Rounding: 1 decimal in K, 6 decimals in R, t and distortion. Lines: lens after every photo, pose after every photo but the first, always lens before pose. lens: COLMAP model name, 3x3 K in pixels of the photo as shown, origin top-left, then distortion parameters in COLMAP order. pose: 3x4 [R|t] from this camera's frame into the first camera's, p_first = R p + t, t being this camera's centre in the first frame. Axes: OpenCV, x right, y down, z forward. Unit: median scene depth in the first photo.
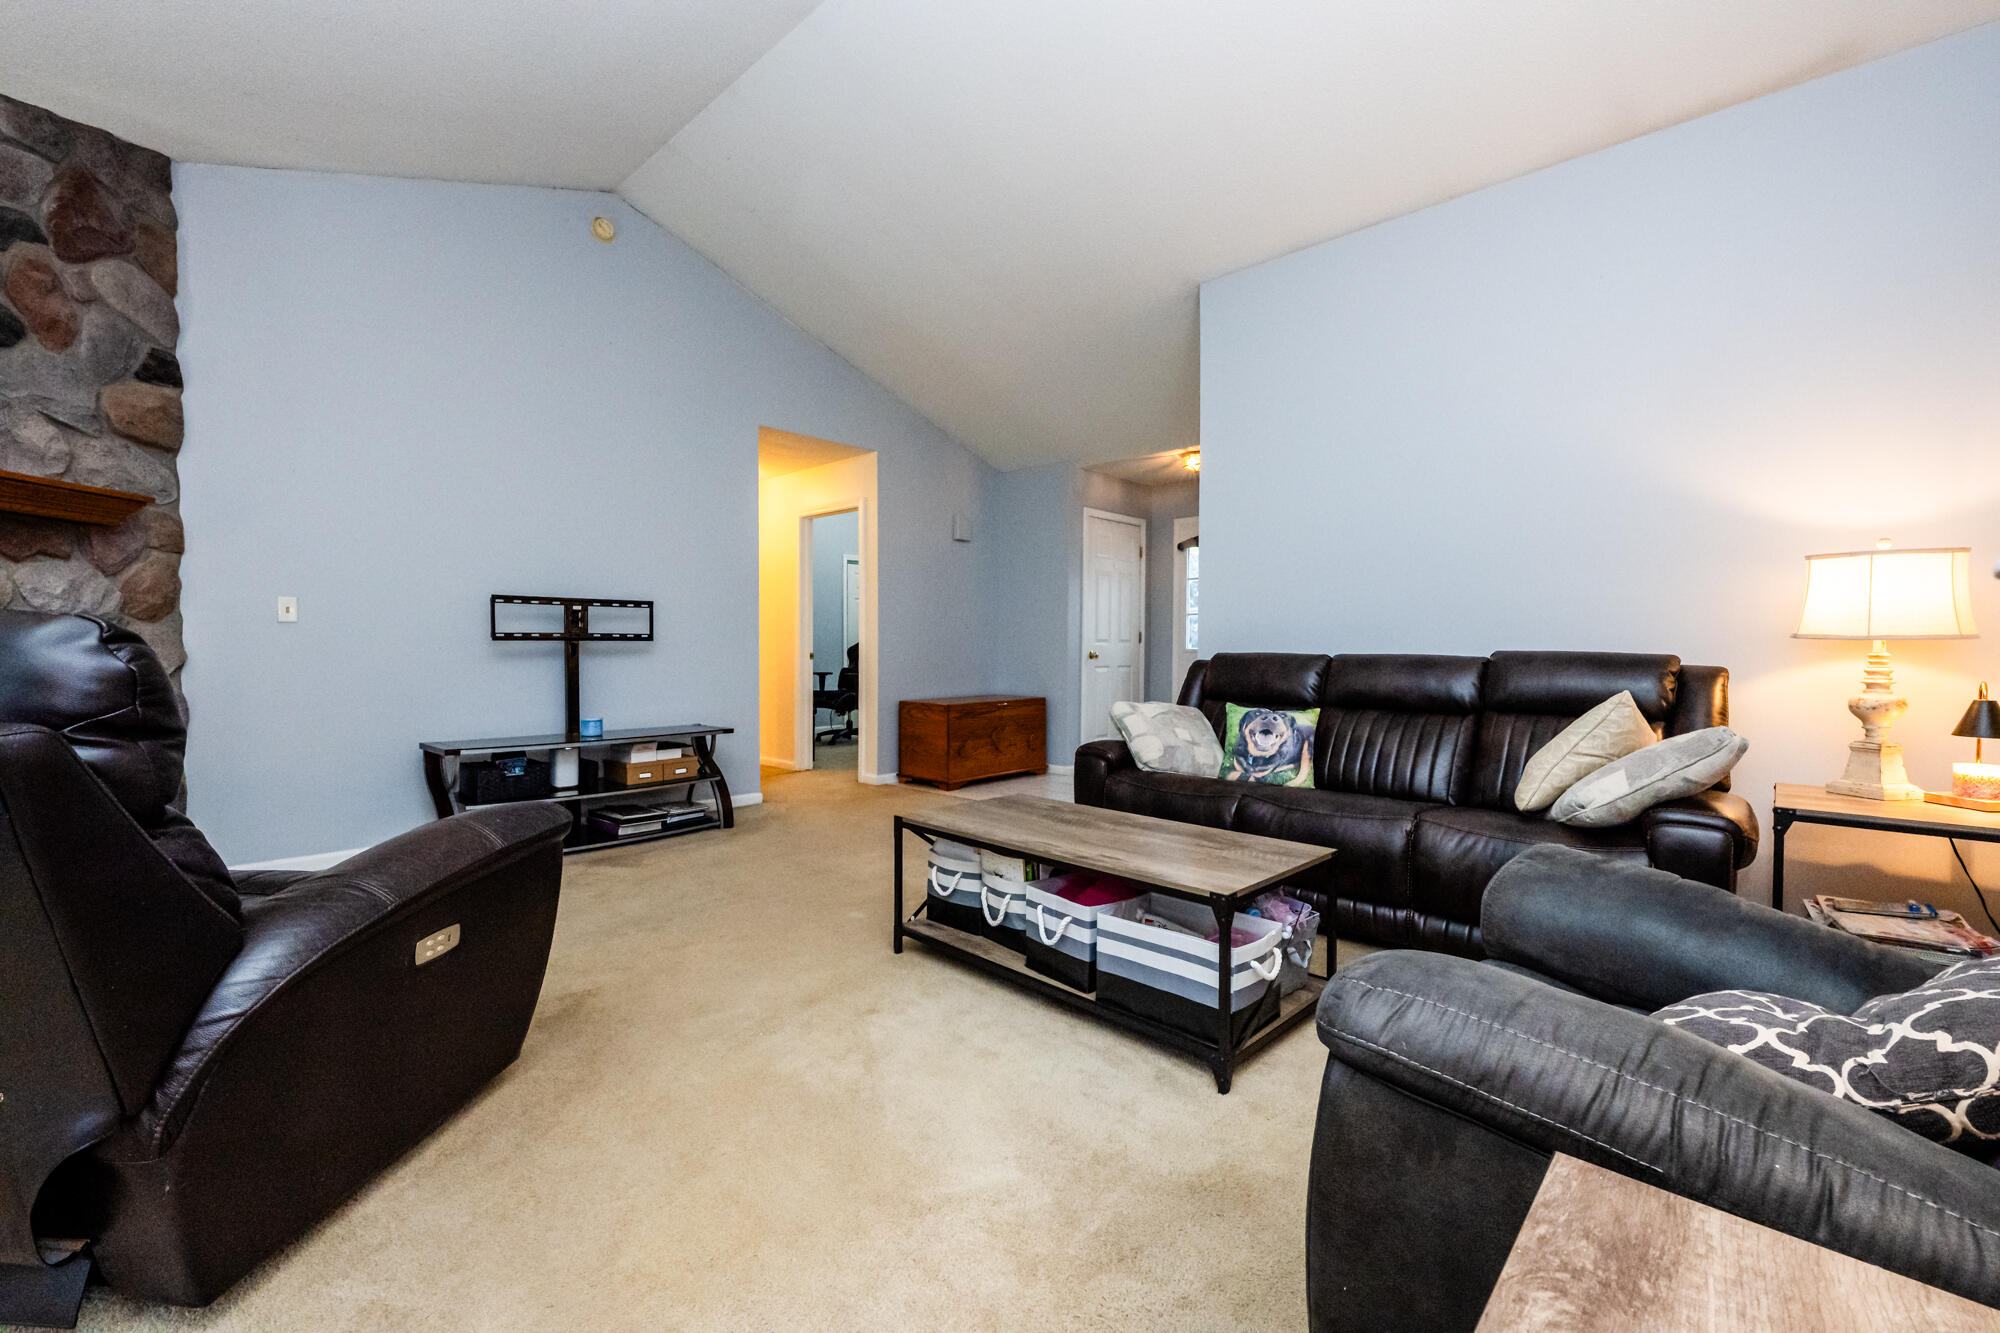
lens RADIAL K [[832.8, 0, 1003.2], [0, 832.8, 657.3], [0, 0, 1]] dist [0.002101, 0.000279]
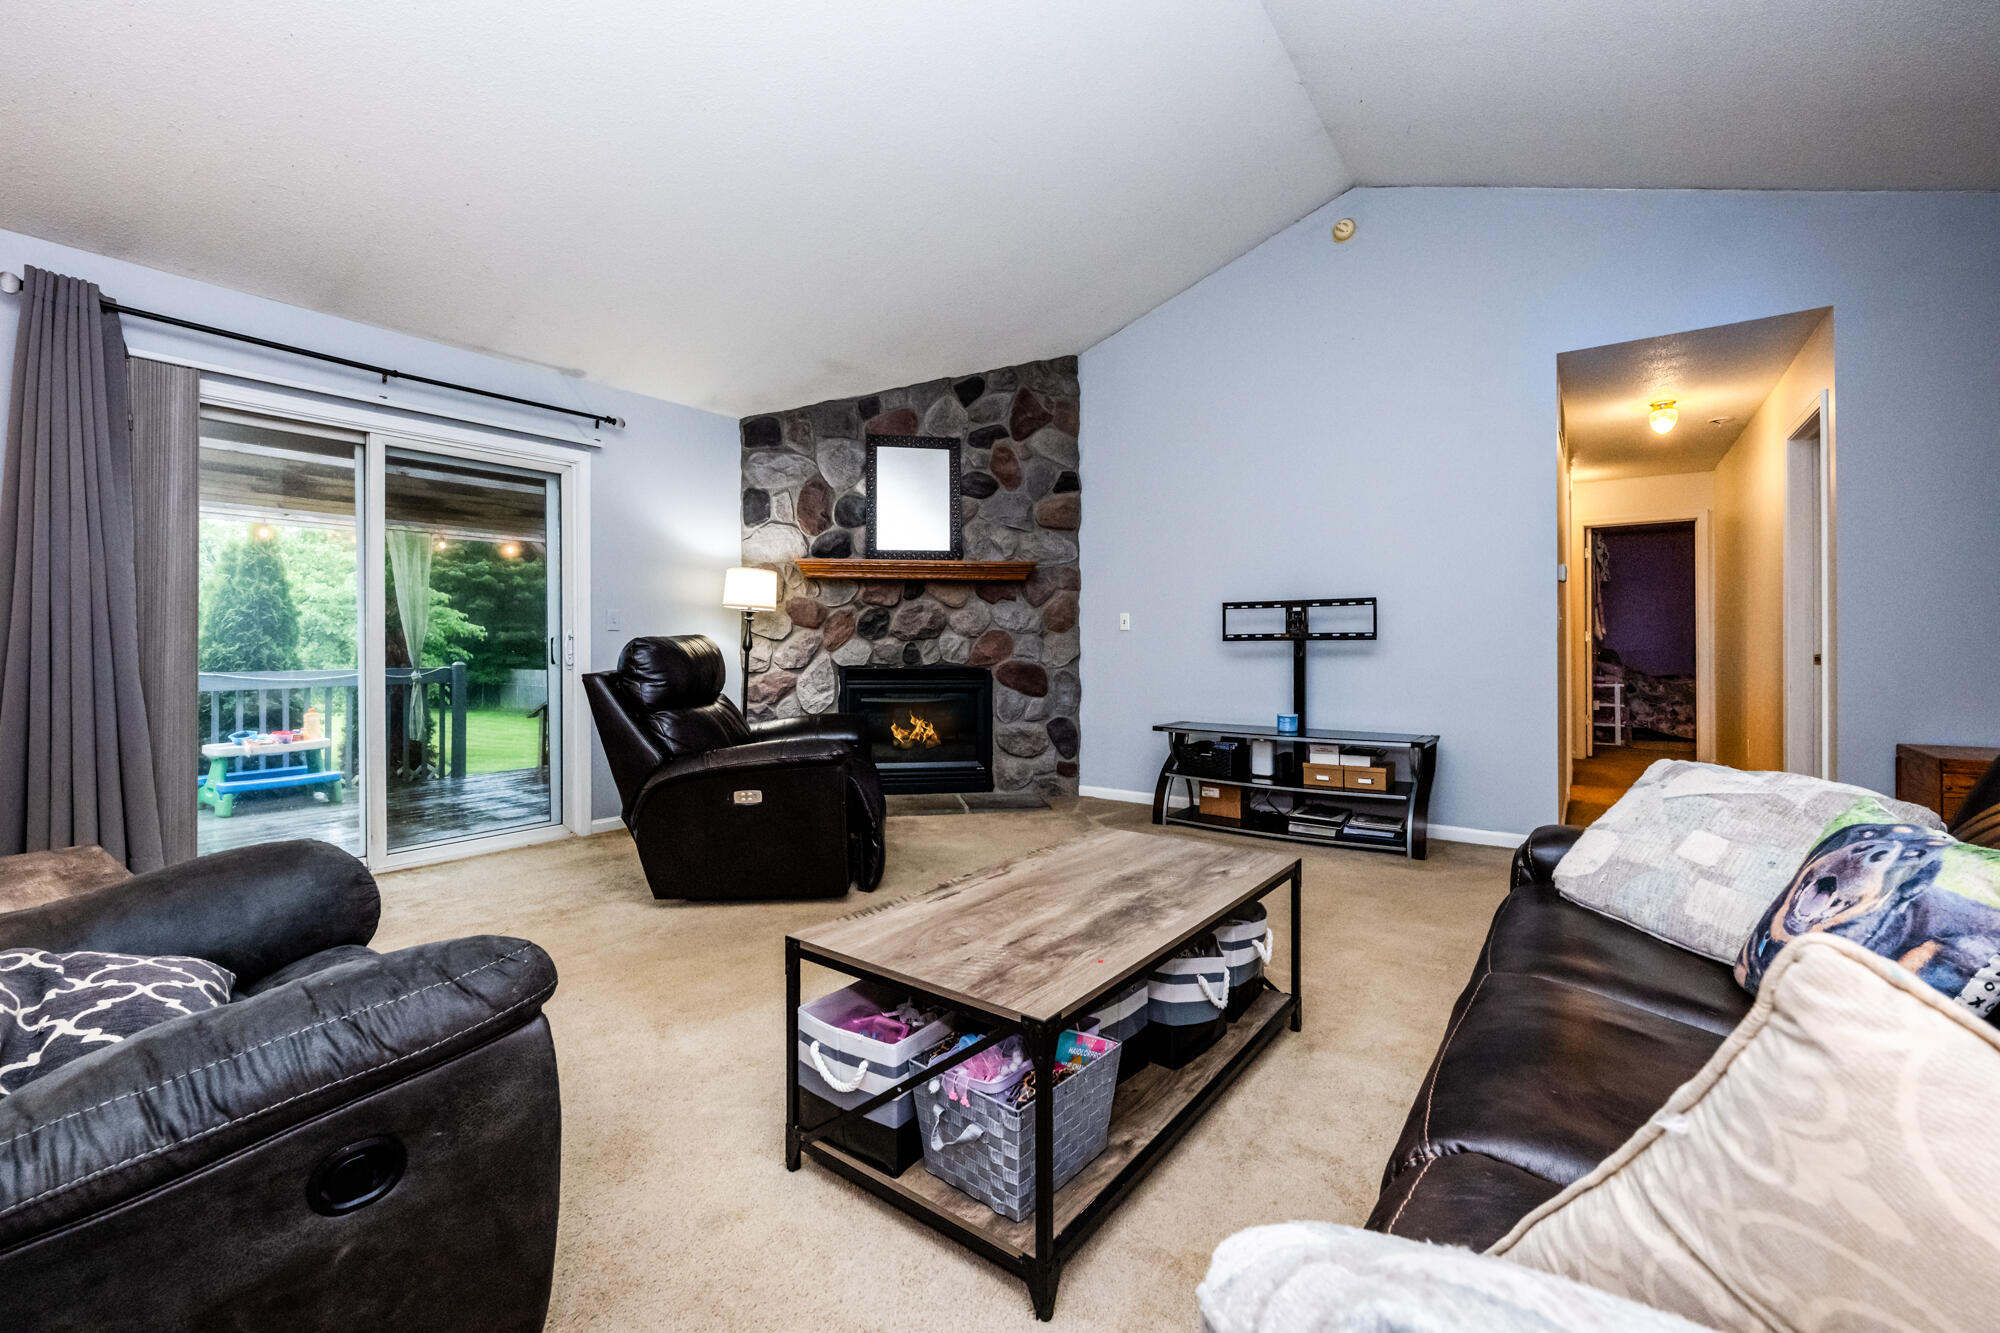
lens RADIAL K [[845.0, 0, 993.1], [0, 845.0, 644.5], [0, 0, 1]] dist [-0.000528, -0.000080]
pose [[0.115350, -0.006285, -0.993305, 0.531357], [-0.011848, 0.999900, -0.007703, -0.002208], [0.993254, 0.012657, 0.115264, 0.521886]]
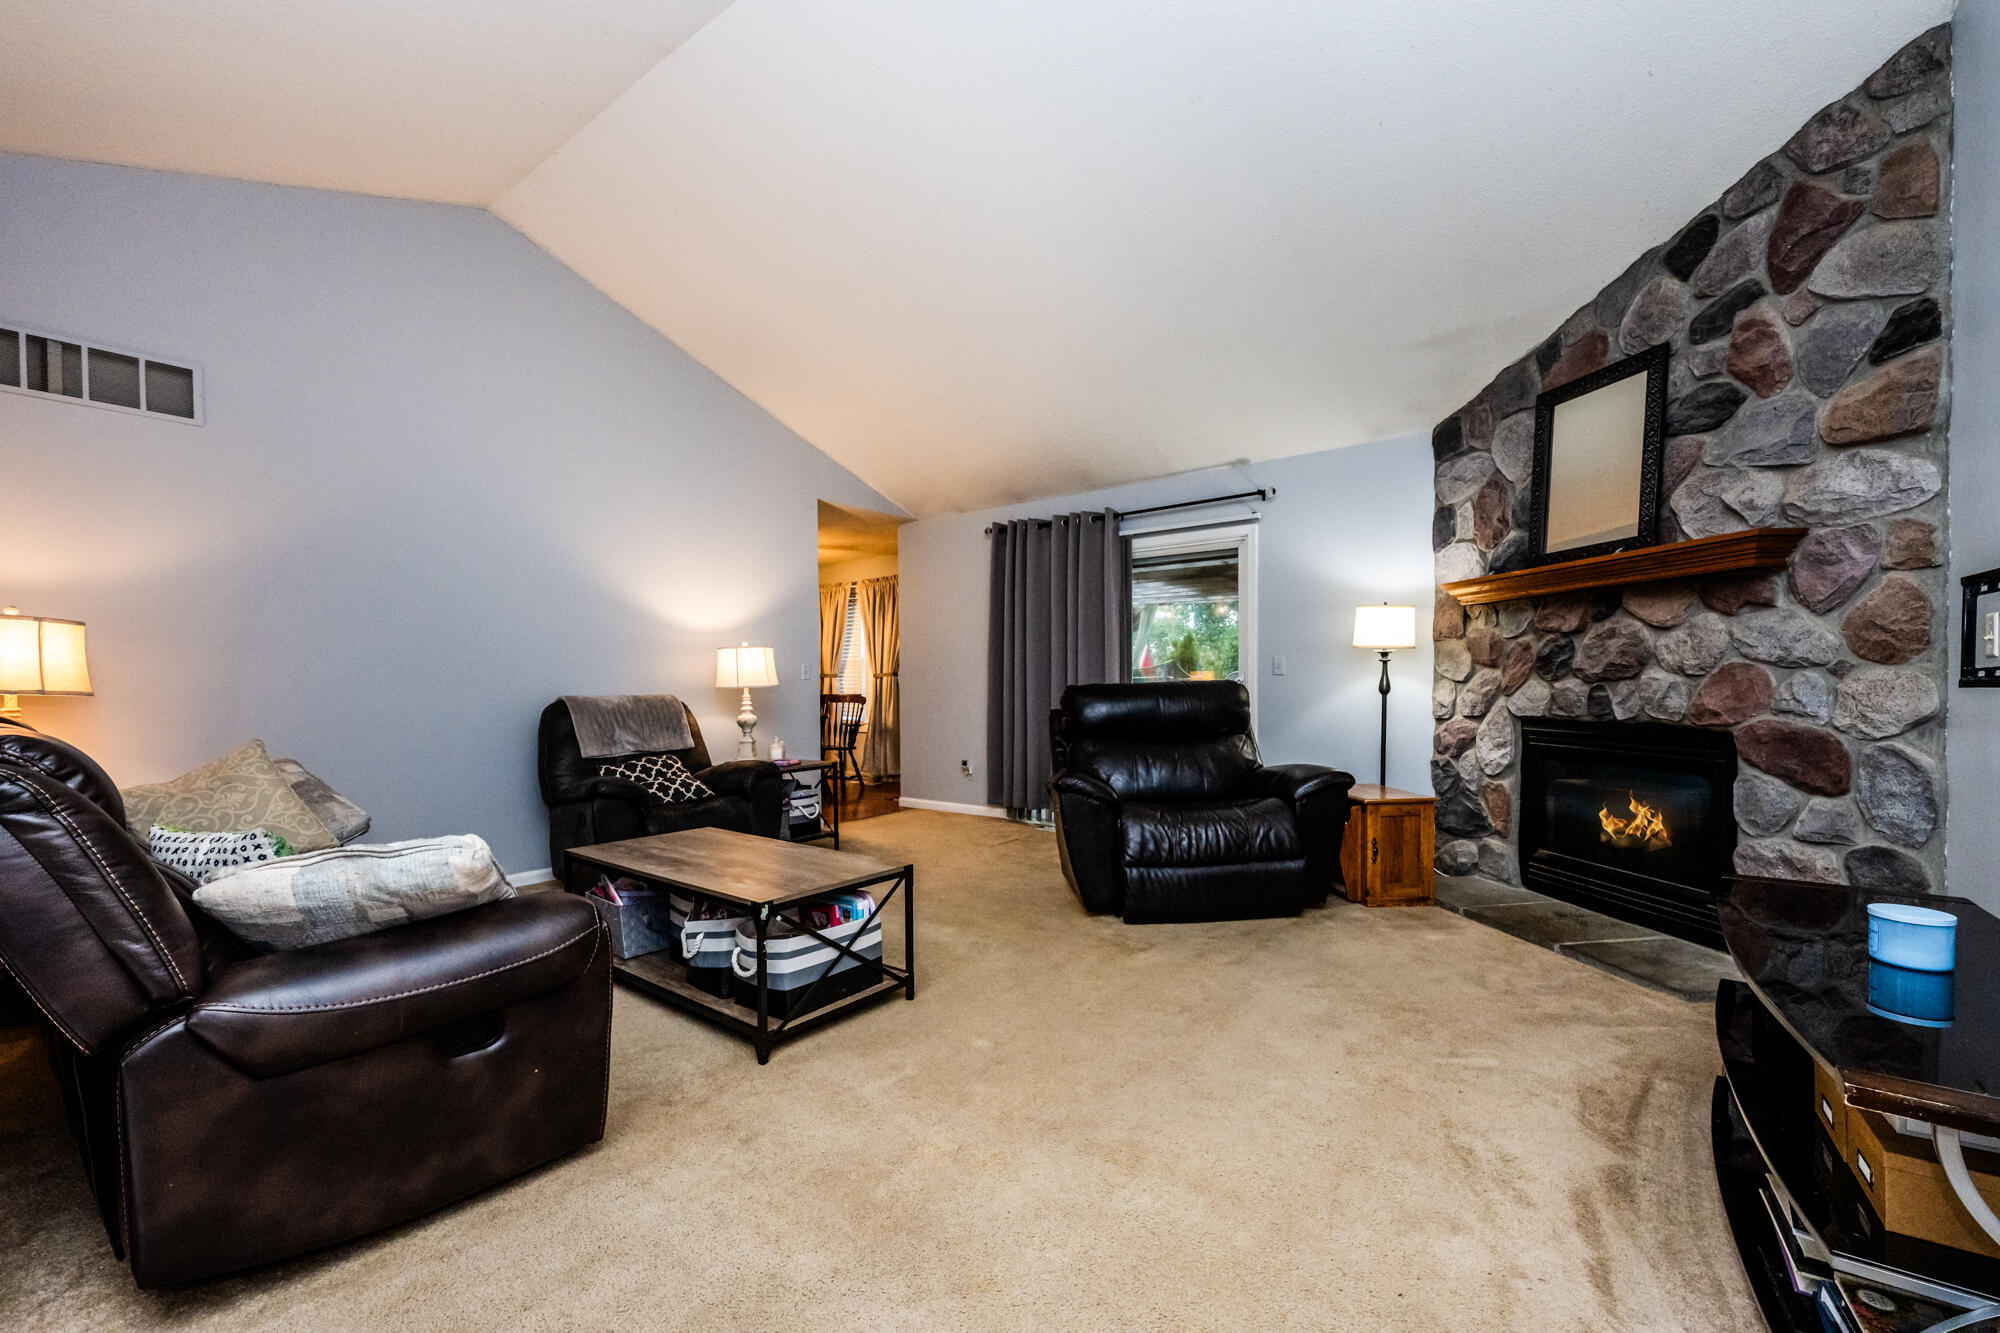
lens RADIAL K [[816.3, 0, 979.4], [0, 816.3, 692.0], [0, 0, 1]] dist [0.000825, 0.000046]
pose [[-0.996426, -0.000766, -0.084464, -0.085153], [-0.002803, 0.999708, 0.023998, -0.025170], [0.084421, 0.024149, -0.996138, 1.330760]]
